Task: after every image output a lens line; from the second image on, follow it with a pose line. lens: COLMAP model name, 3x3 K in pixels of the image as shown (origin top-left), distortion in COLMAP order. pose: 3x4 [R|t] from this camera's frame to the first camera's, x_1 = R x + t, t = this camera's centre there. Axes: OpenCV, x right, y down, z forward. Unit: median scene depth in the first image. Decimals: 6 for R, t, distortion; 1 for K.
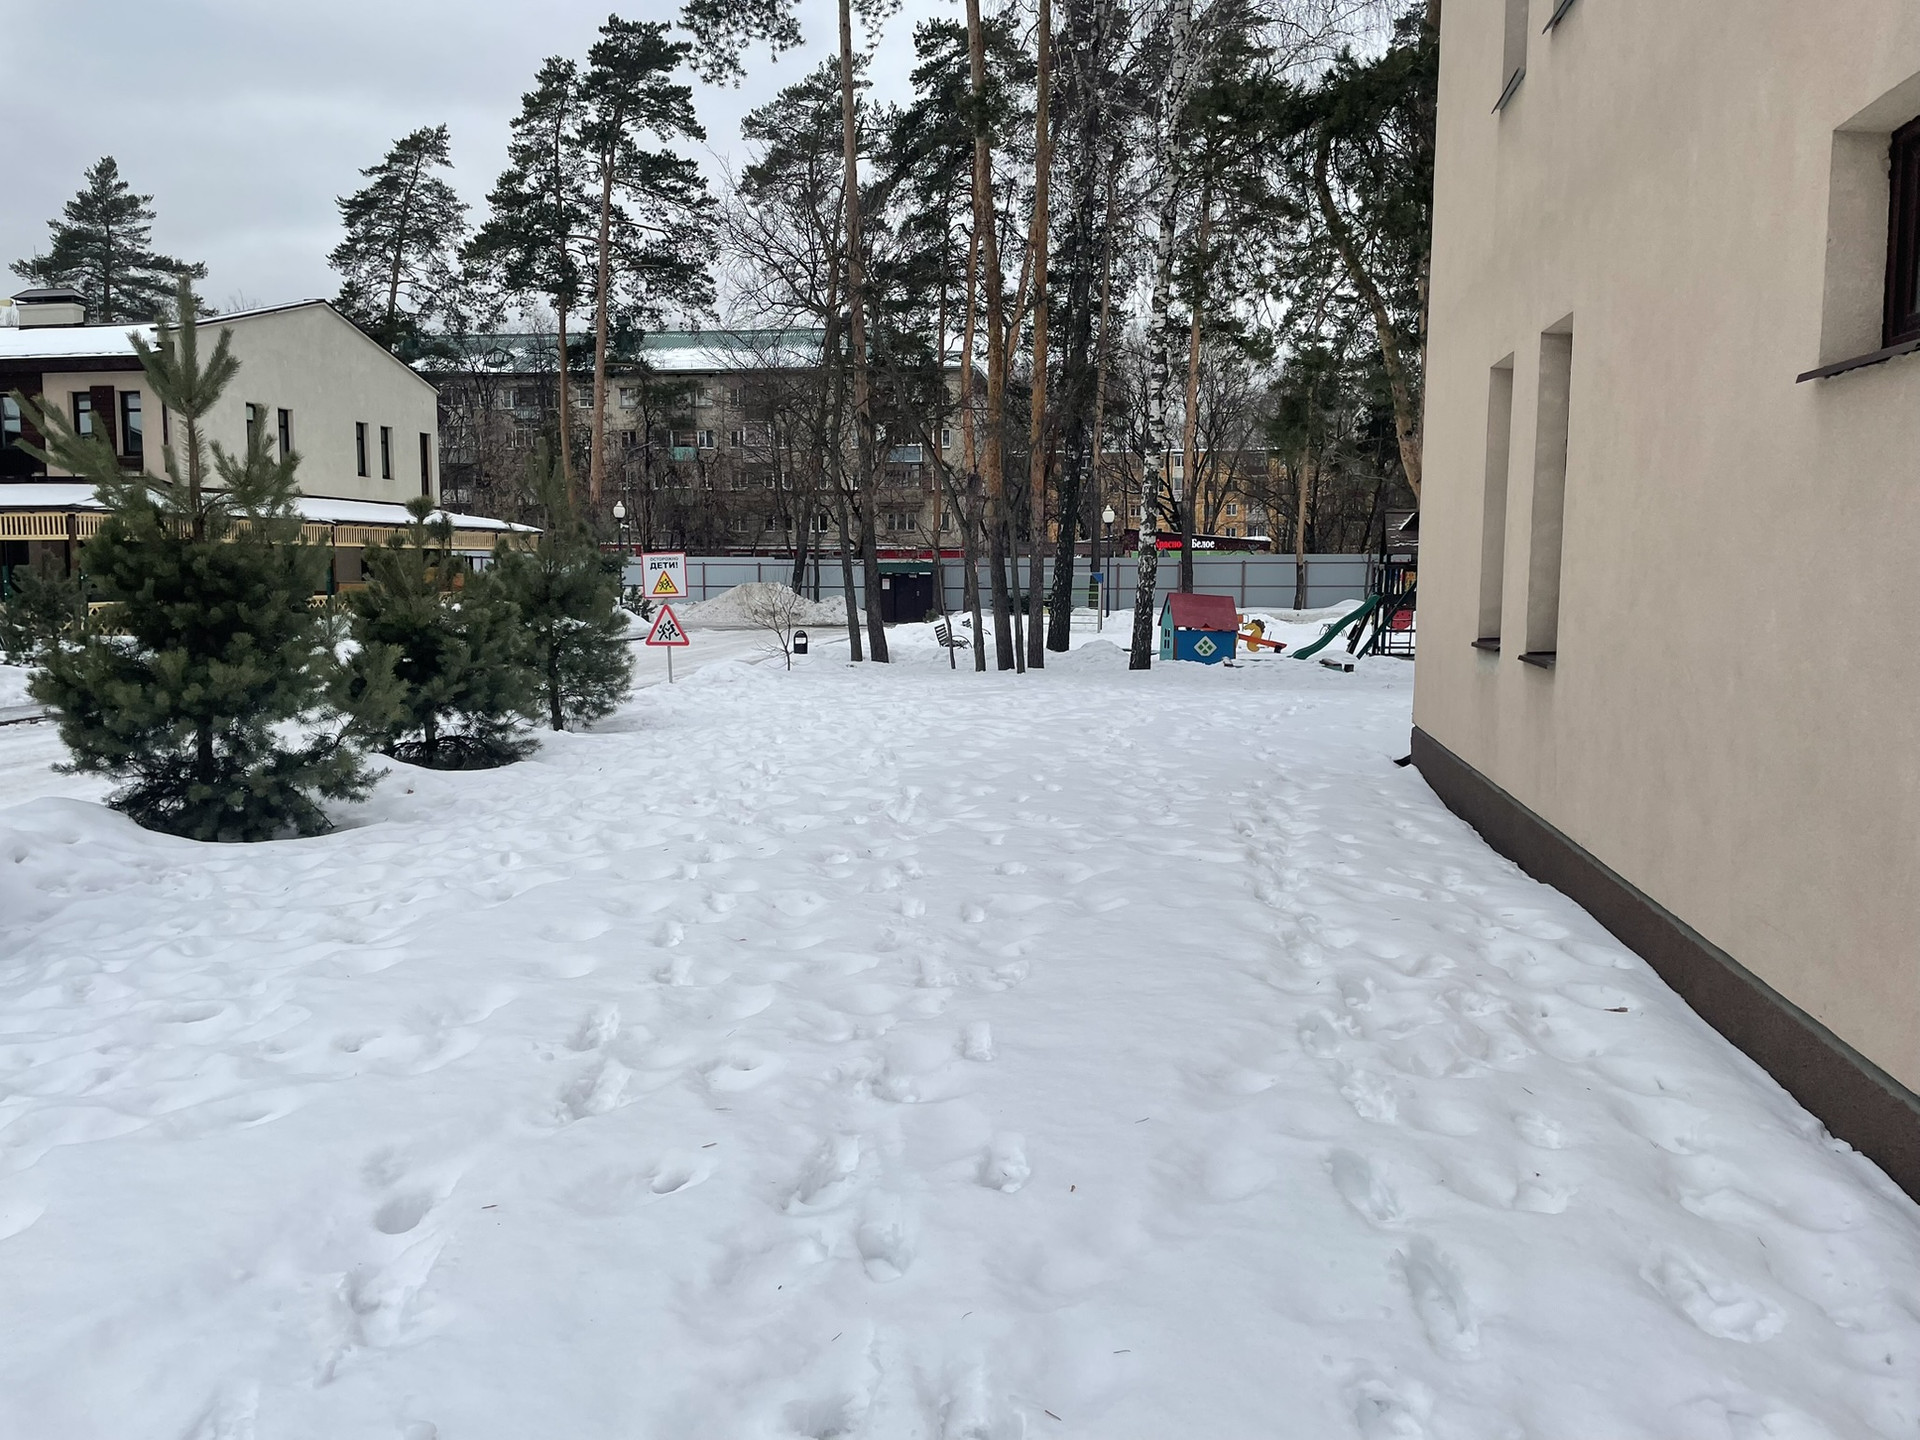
lens RADIAL K [[1458.2, 0, 953.4], [0, 1458.2, 705.5], [0, 0, 1]] dist [0.091233, -0.117898]
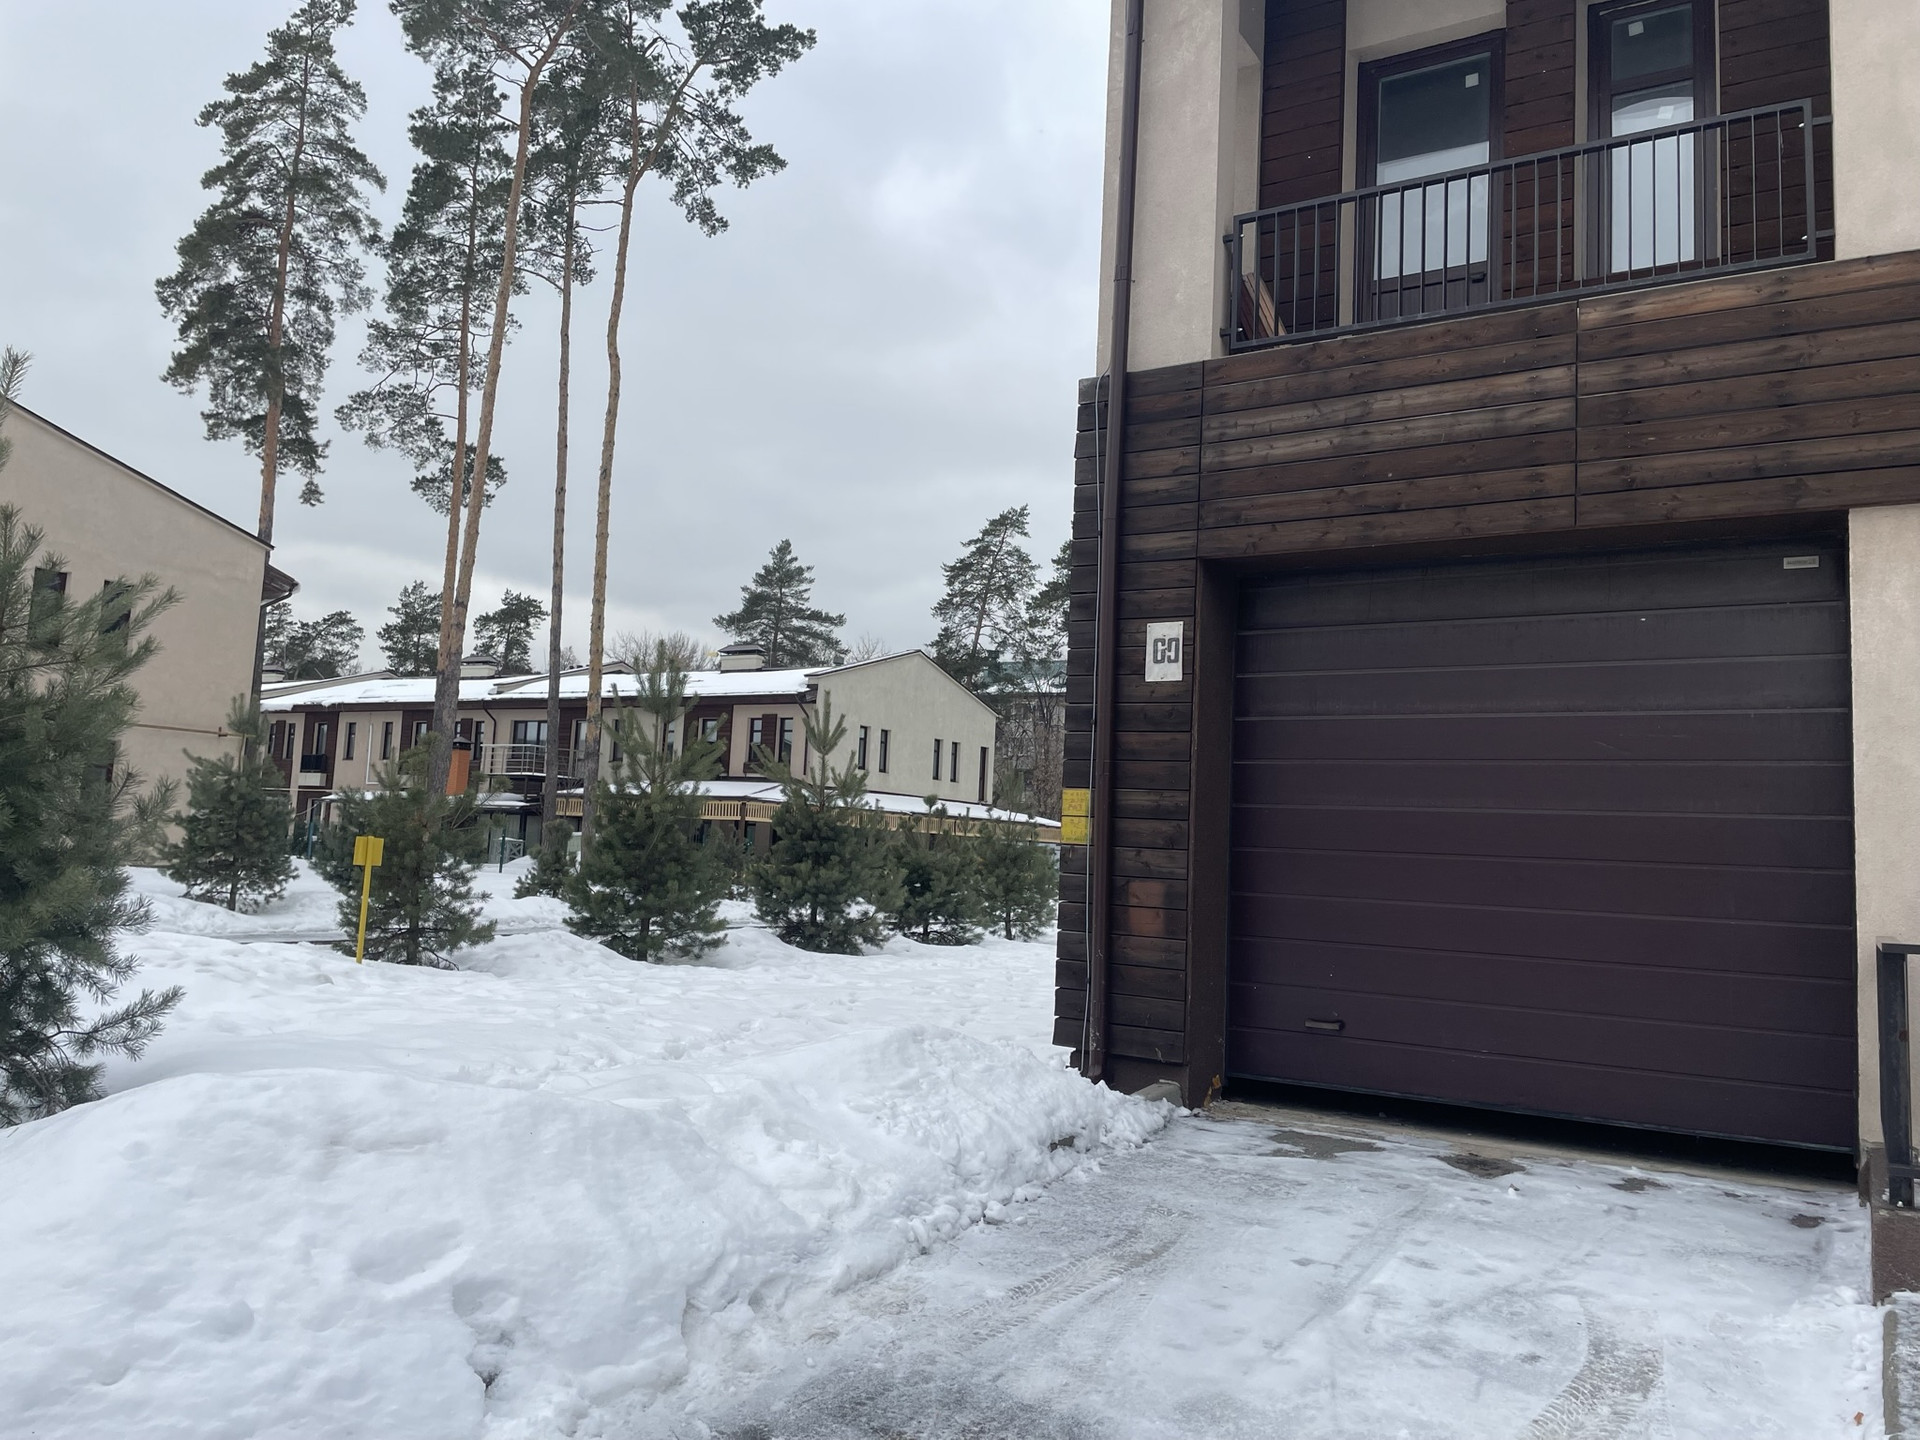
lens RADIAL K [[1444.4, 0, 955.3], [0, 1444.4, 709.1], [0, 0, 1]] dist [0.098960, -0.125825]
pose [[0.929977, 0.004208, -0.367592, 0.053289], [-0.079392, 0.978637, -0.189651, 0.015067], [0.358941, 0.205555, 0.910444, -0.105055]]
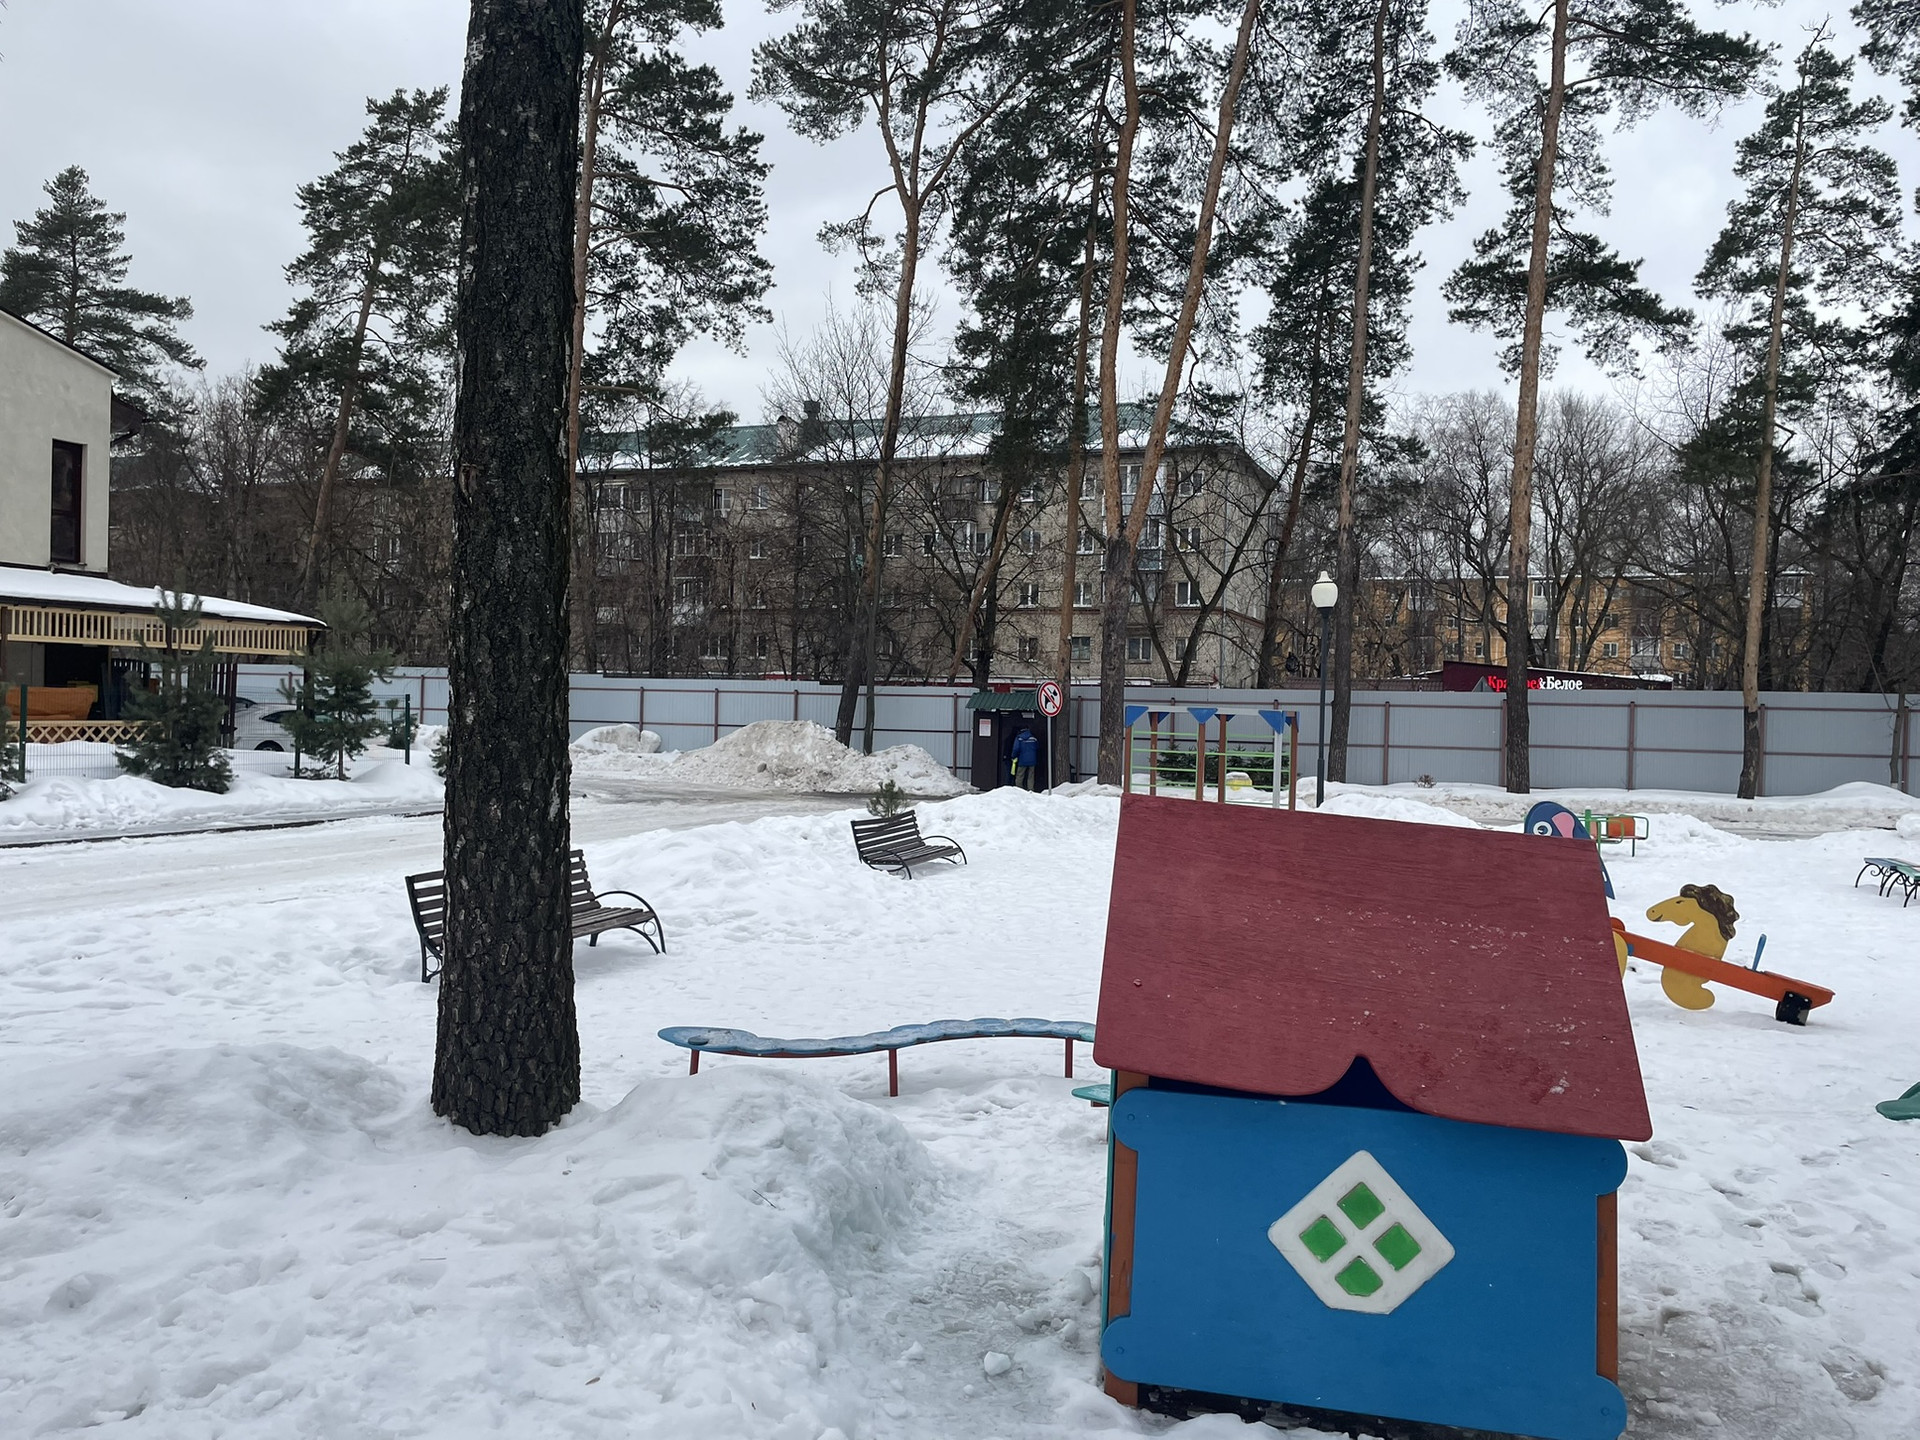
lens RADIAL K [[1458.2, 0, 953.4], [0, 1458.2, 705.5], [0, 0, 1]] dist [0.091233, -0.117898]
pose [[0.972814, 0.021551, -0.230583, 0.075818], [-0.044398, 0.994548, -0.094359, -0.033225], [0.227292, 0.102031, 0.968467, 0.392178]]
